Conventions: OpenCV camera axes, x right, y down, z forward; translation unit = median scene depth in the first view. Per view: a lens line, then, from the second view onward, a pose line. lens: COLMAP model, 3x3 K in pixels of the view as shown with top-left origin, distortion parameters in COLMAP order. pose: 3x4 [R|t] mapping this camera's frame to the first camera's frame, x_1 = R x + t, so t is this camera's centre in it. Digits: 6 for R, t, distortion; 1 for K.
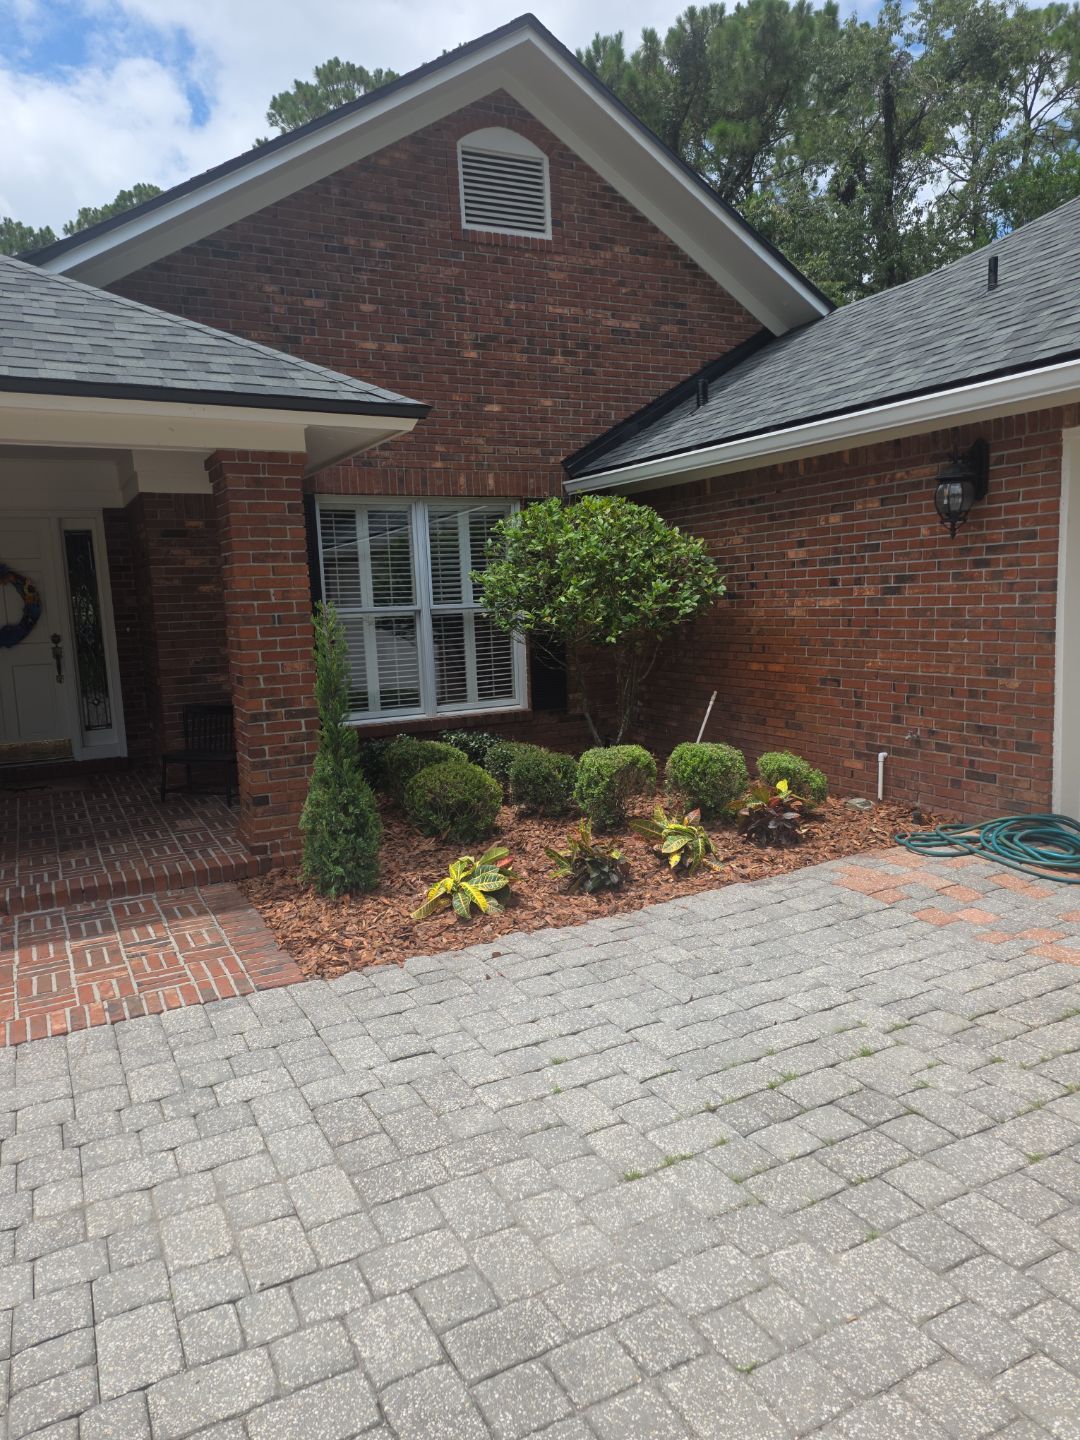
lens RADIAL K [[952.2, 0, 538.7], [0, 952.2, 735.2], [0, 0, 1]] dist [0.065934, -0.053751]
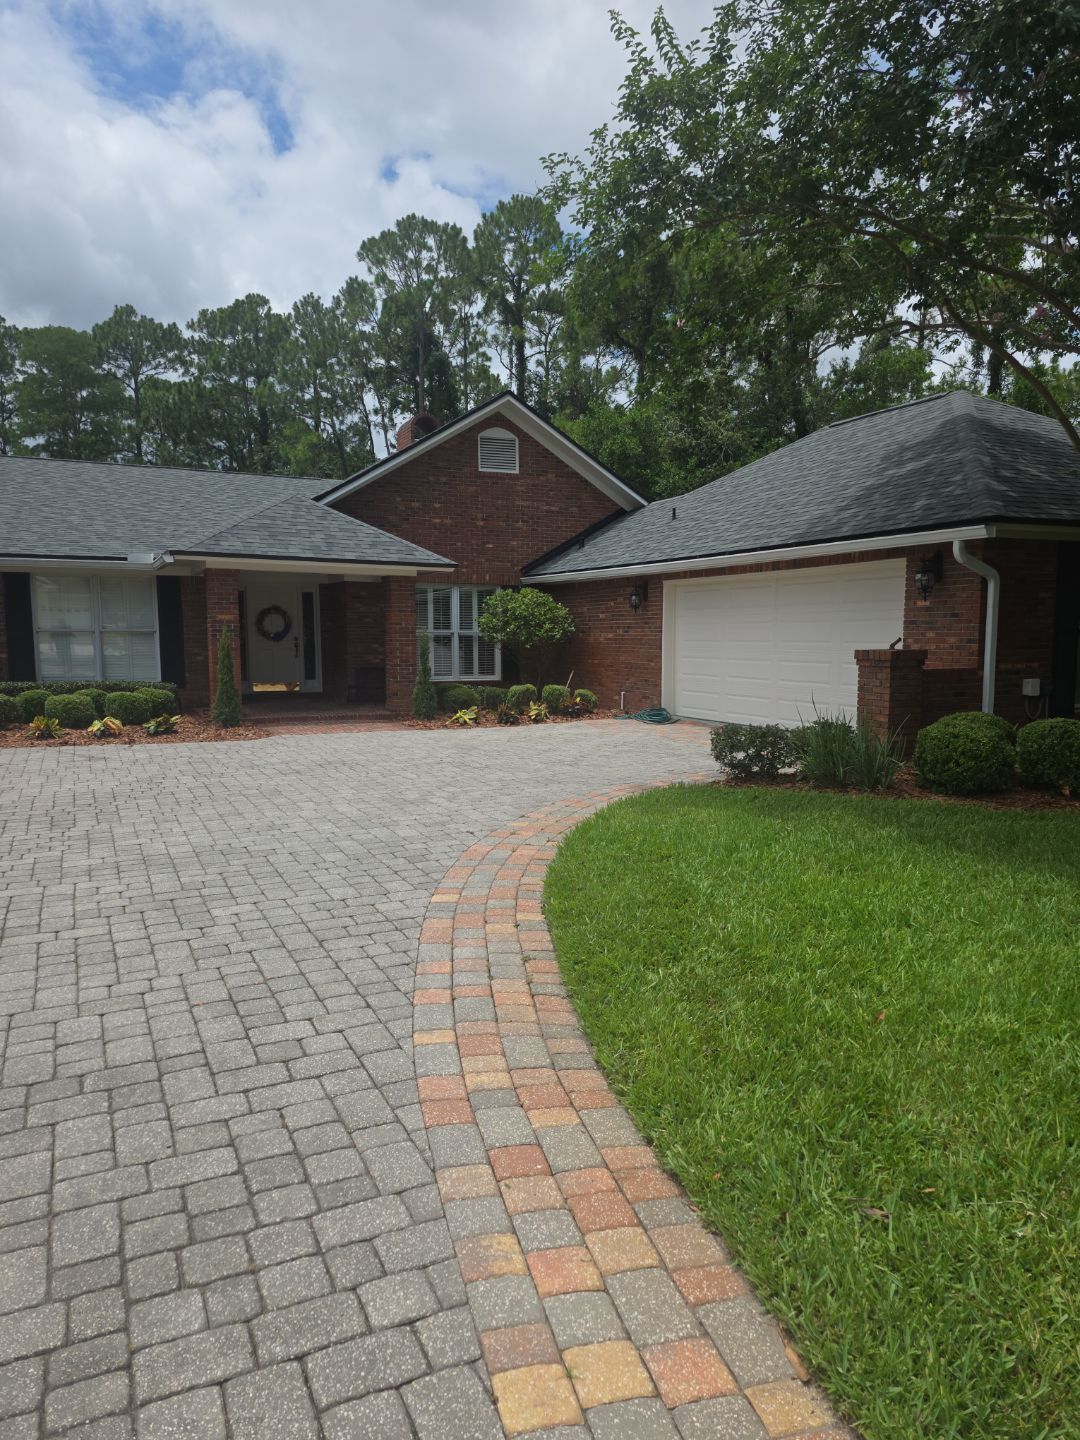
lens RADIAL K [[965.1, 0, 528.0], [0, 965.1, 729.6], [0, 0, 1]] dist [0.109995, -0.137424]
pose [[0.997971, 0.042258, -0.047629, 0.173812], [-0.044369, 0.998037, -0.044187, 0.194685], [0.045668, 0.046211, 0.997887, -1.287212]]
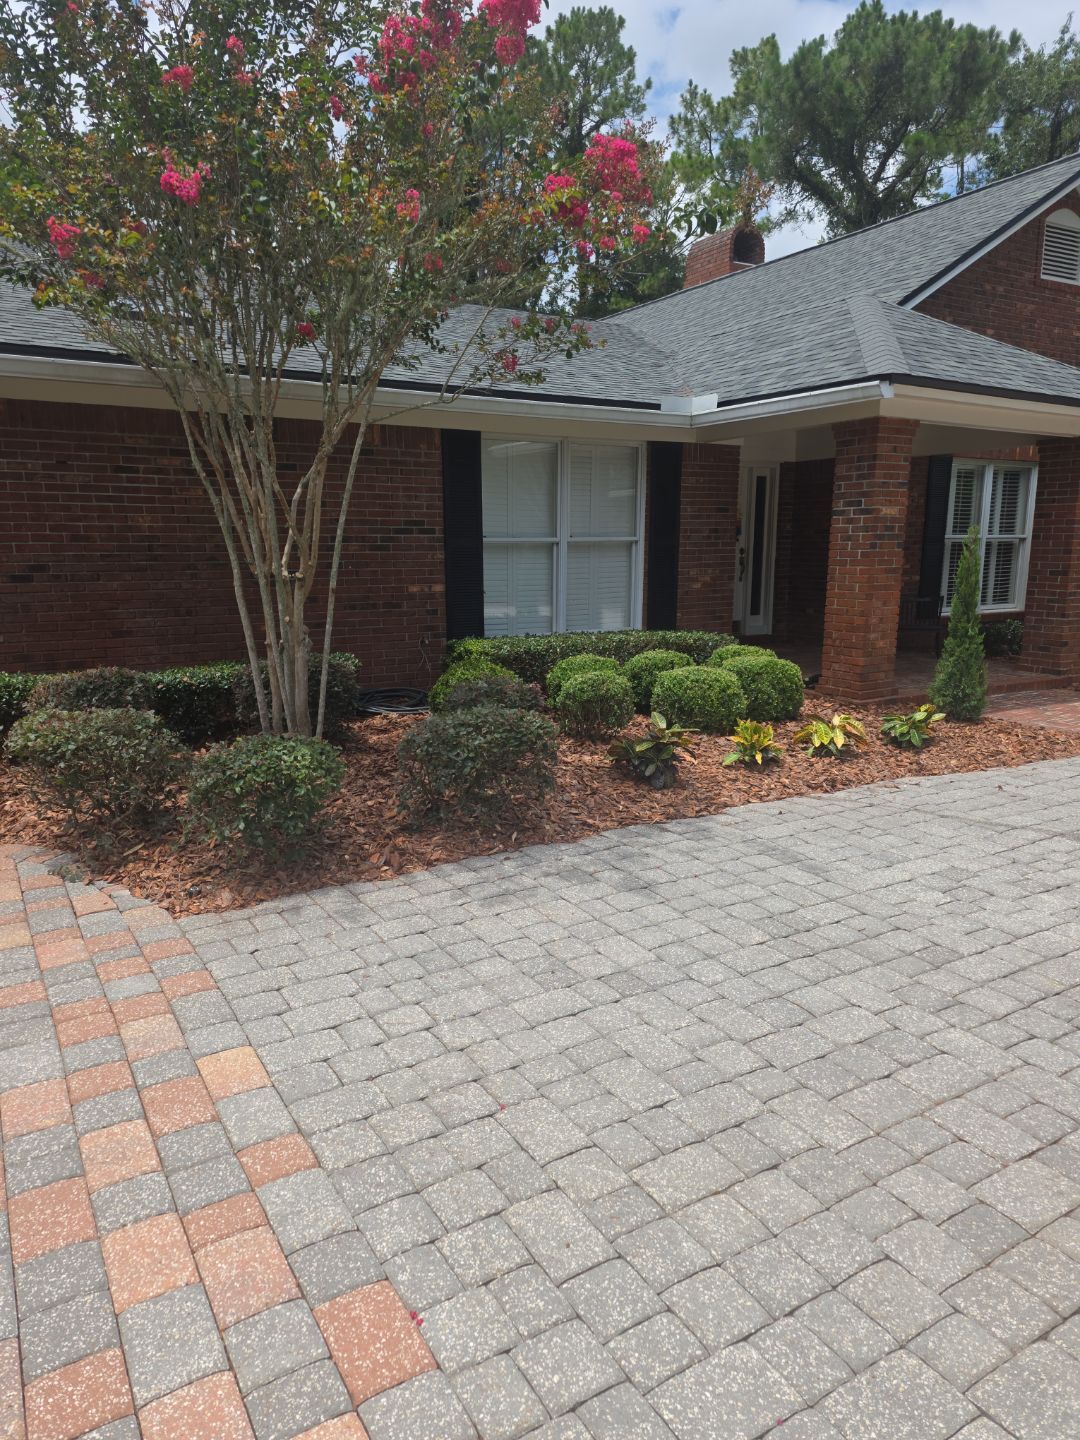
lens RADIAL K [[952.2, 0, 538.7], [0, 952.2, 735.2], [0, 0, 1]] dist [0.065934, -0.053751]
pose [[0.996963, 0.022266, 0.074625, -0.923634], [-0.026124, 0.998350, 0.051128, 0.114477], [-0.073364, -0.052922, 0.995900, -0.449338]]
